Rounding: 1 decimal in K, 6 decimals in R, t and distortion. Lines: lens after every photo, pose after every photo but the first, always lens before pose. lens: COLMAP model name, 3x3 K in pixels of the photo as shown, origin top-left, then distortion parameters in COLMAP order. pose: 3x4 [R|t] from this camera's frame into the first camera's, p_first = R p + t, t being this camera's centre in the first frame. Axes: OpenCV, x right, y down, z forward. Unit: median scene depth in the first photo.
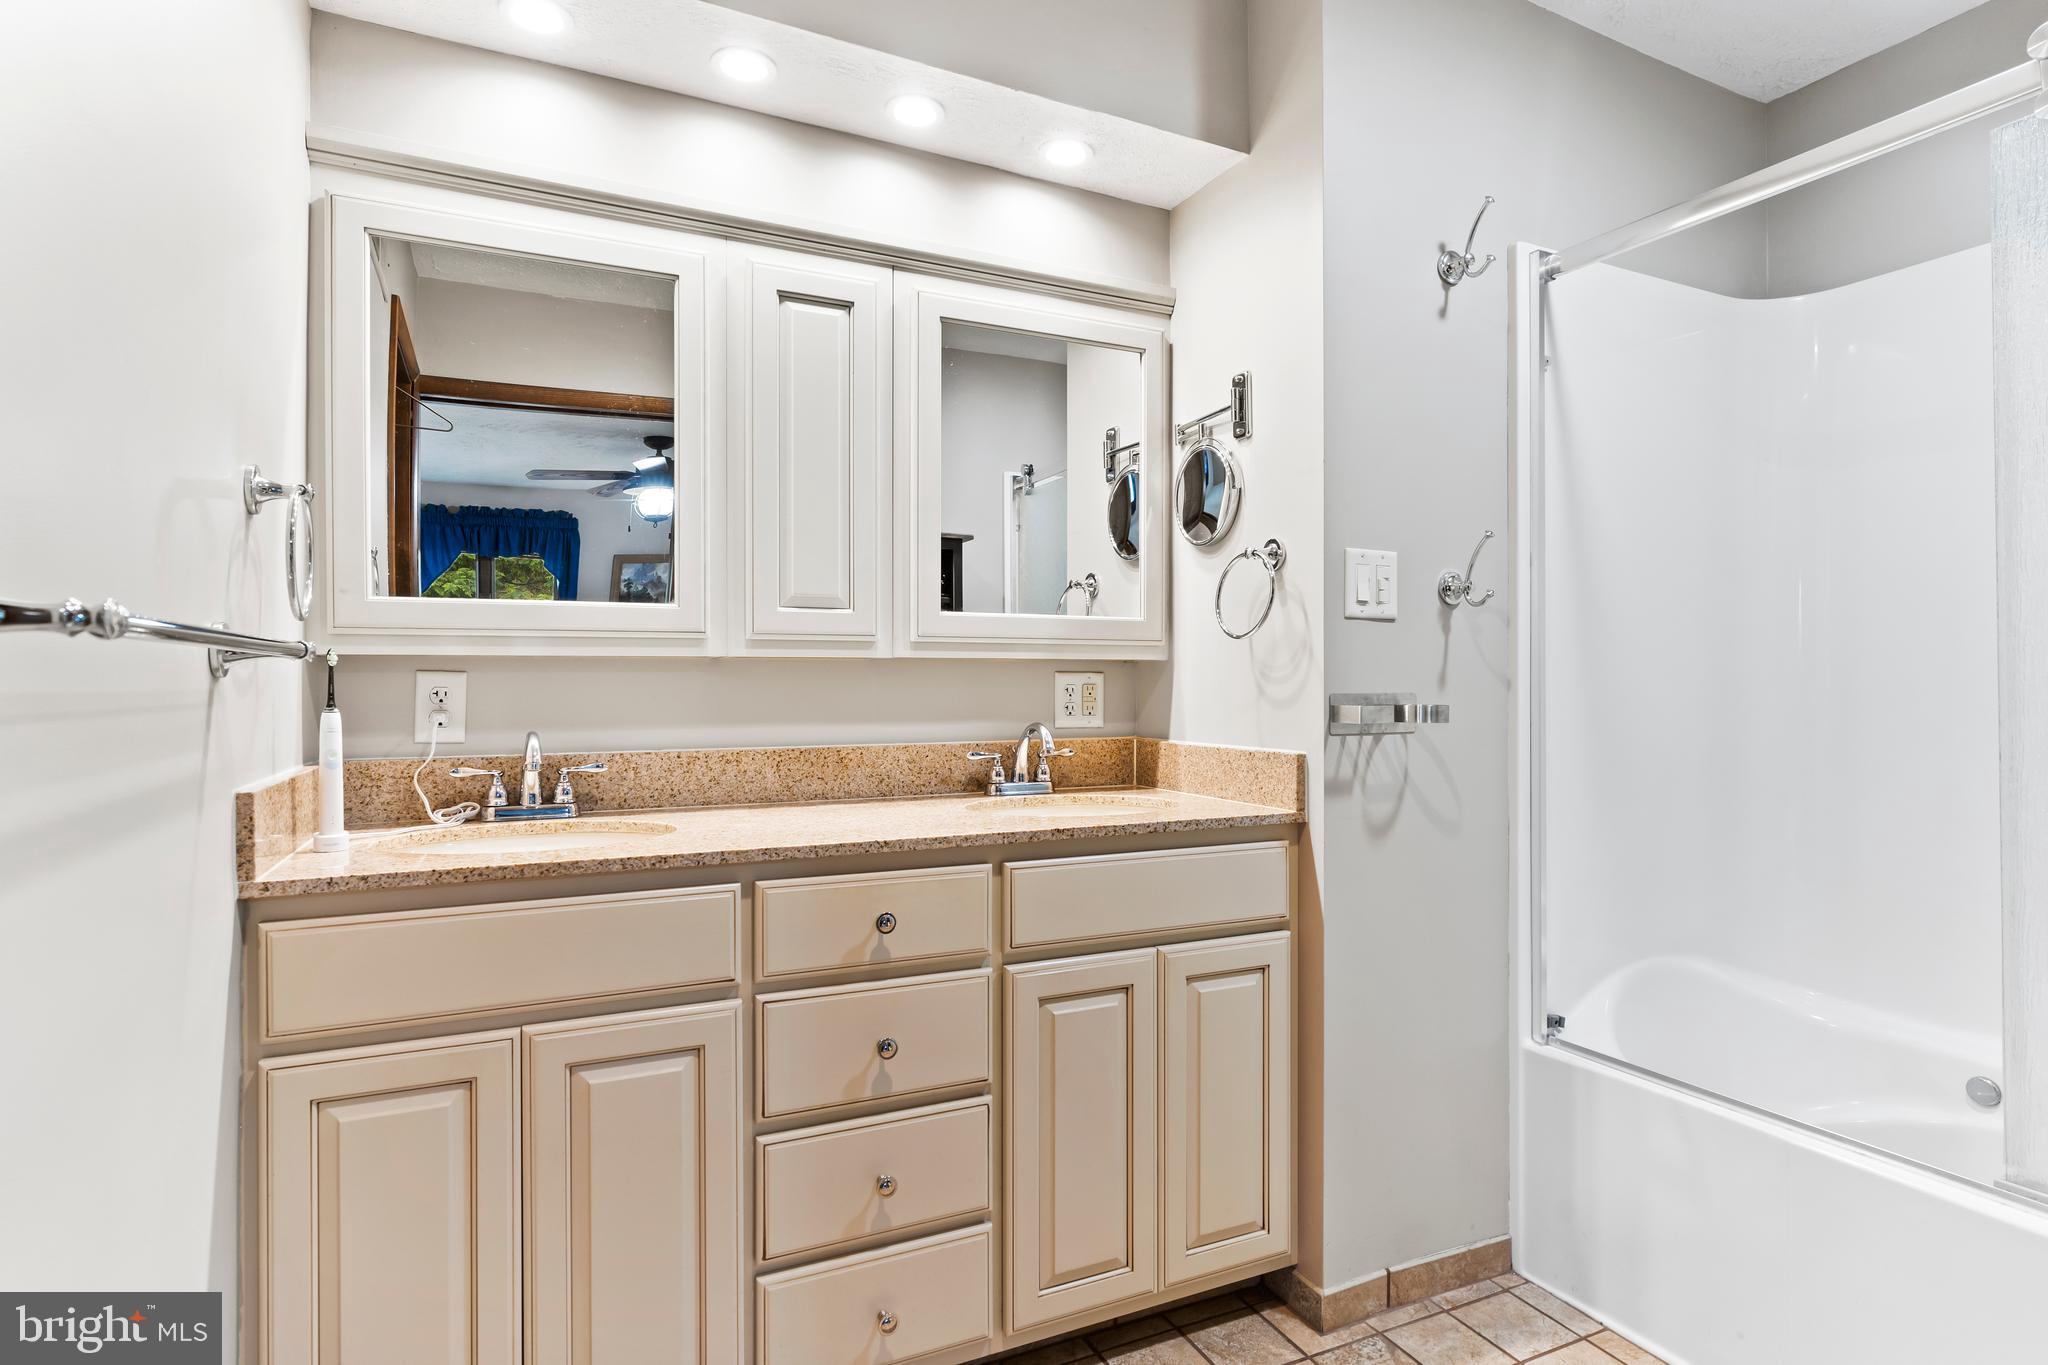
lens RADIAL K [[1058.6, 0, 1022.3], [0, 1058.6, 683.6], [0, 0, 1]] dist [-0.009810, 0.000340]
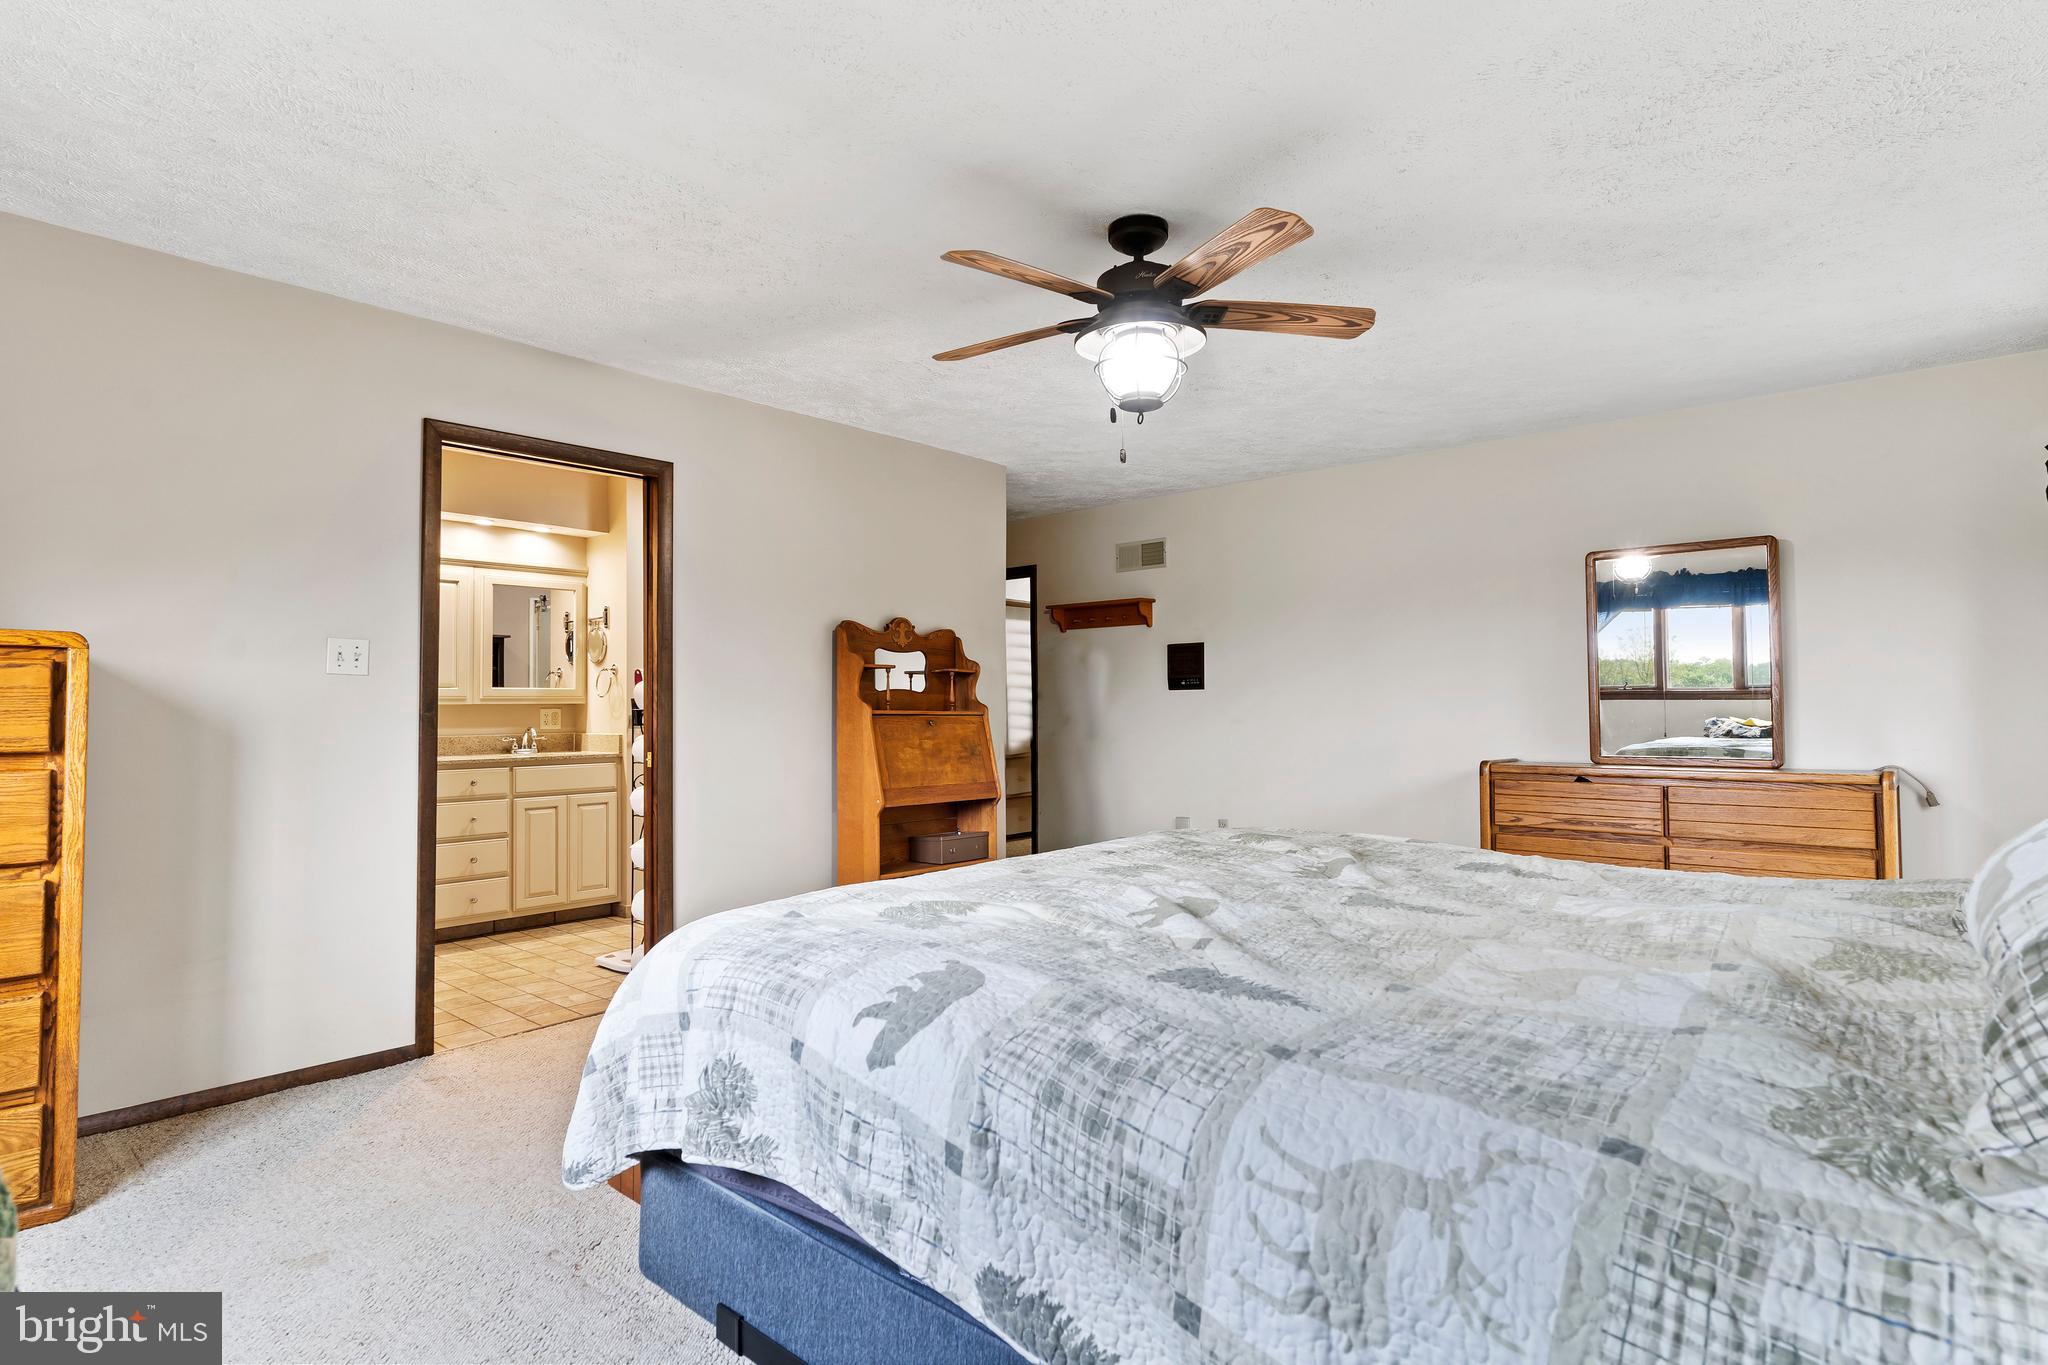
lens RADIAL K [[1058.6, 0, 1031.7], [0, 1058.6, 685.1], [0, 0, 1]] dist [-0.009810, 0.000340]
pose [[0.922104, 0.004399, 0.386916, 0.154850], [0.002436, 0.999850, -0.017173, -0.022861], [-0.386933, 0.016778, 0.921955, -2.087174]]
